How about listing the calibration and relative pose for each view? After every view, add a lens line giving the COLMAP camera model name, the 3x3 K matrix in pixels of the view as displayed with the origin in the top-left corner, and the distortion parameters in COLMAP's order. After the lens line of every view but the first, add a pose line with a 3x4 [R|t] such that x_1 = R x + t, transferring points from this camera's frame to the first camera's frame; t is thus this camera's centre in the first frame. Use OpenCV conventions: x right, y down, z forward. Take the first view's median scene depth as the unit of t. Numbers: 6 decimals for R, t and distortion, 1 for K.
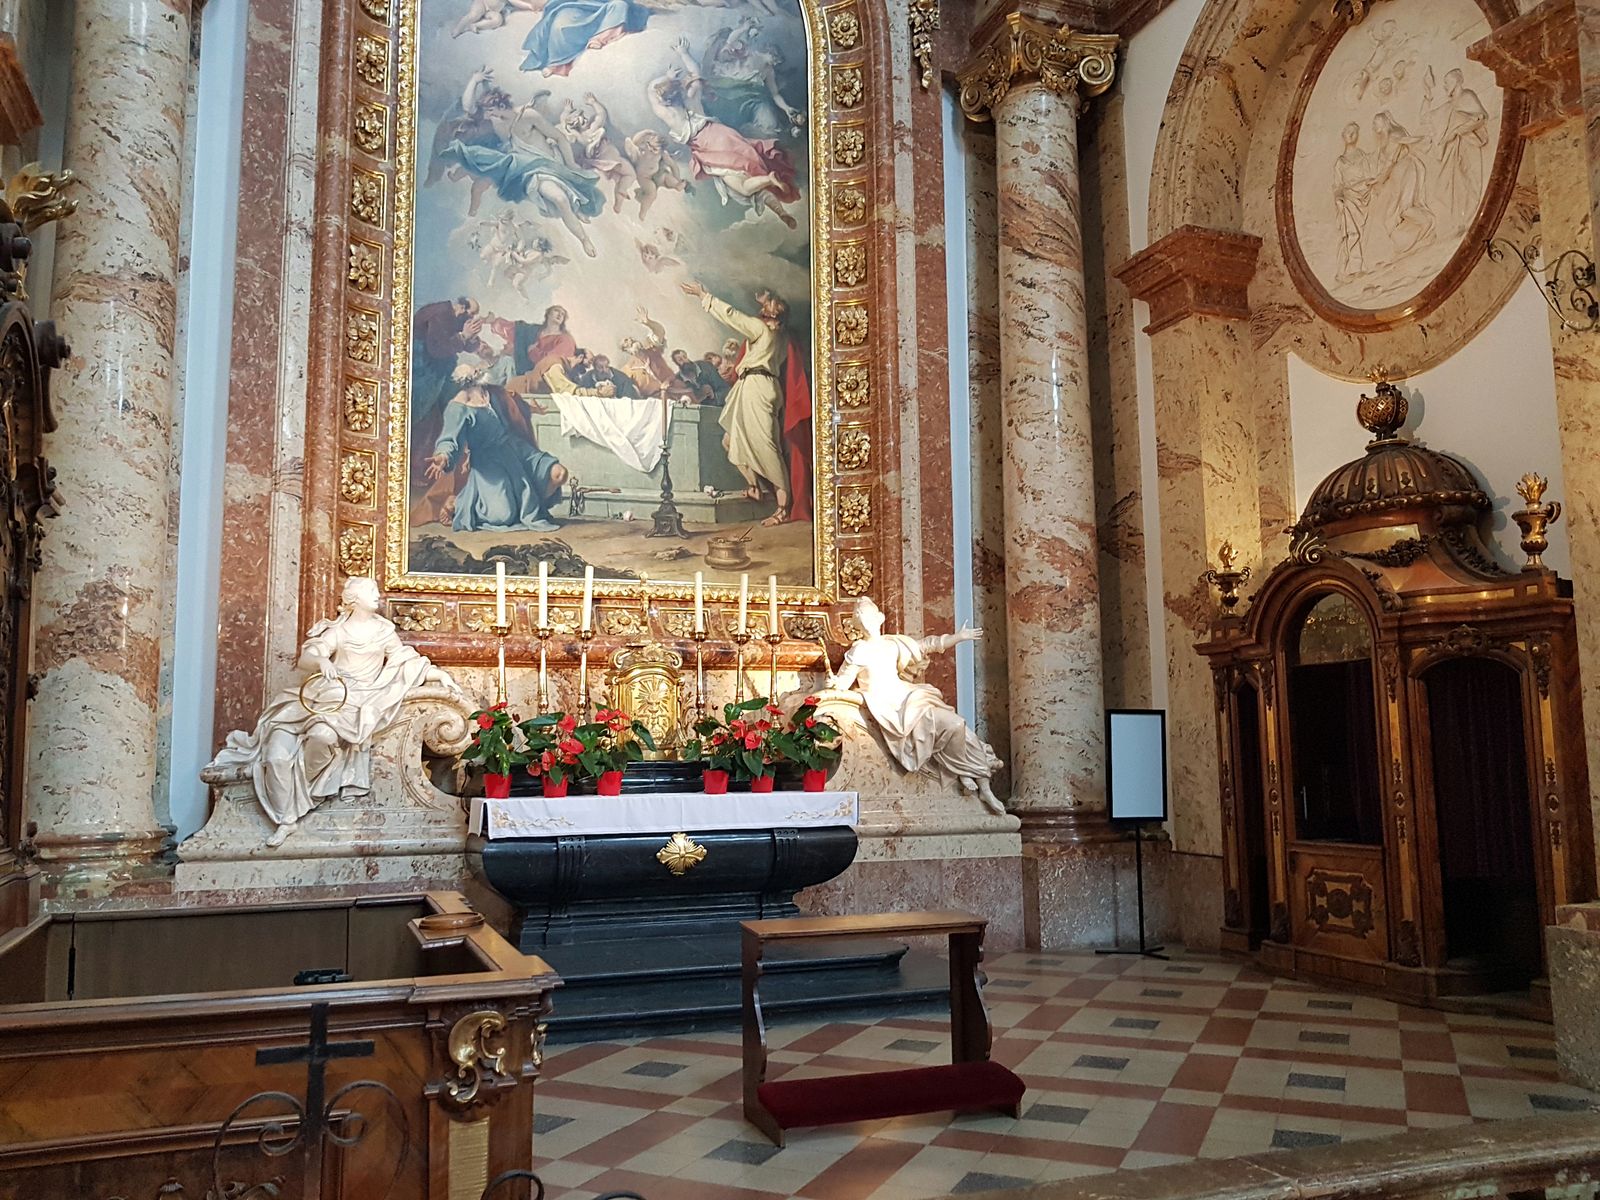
lens RADIAL K [[1228.0, 0, 795.0], [0, 1228.0, 637.5], [0, 0, 1]] dist [-0.009935, -0.001833]
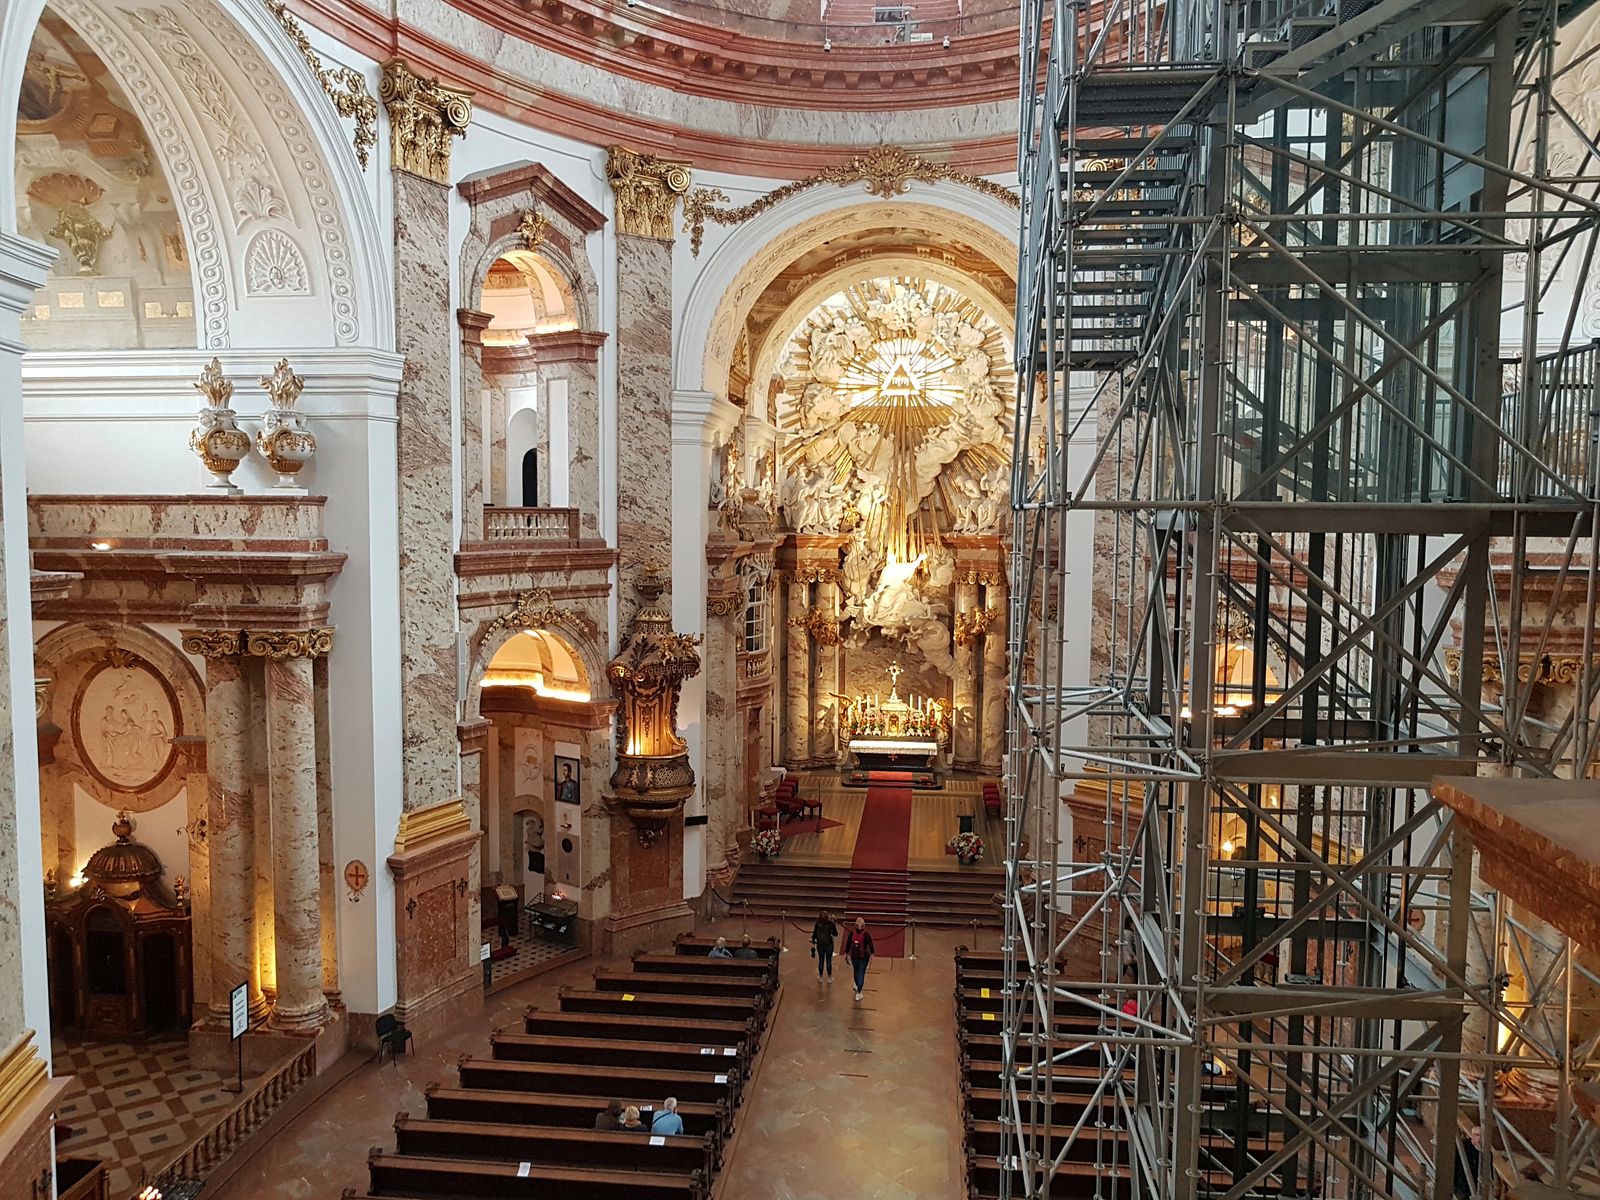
lens RADIAL K [[1228.0, 0, 795.0], [0, 1228.0, 637.5], [0, 0, 1]] dist [-0.009935, -0.001833]
pose [[0.431250, -0.058115, 0.900359, -1.285431], [-0.117198, 0.985860, 0.119769, -1.096196], [-0.894588, -0.157171, 0.418341, -1.391055]]
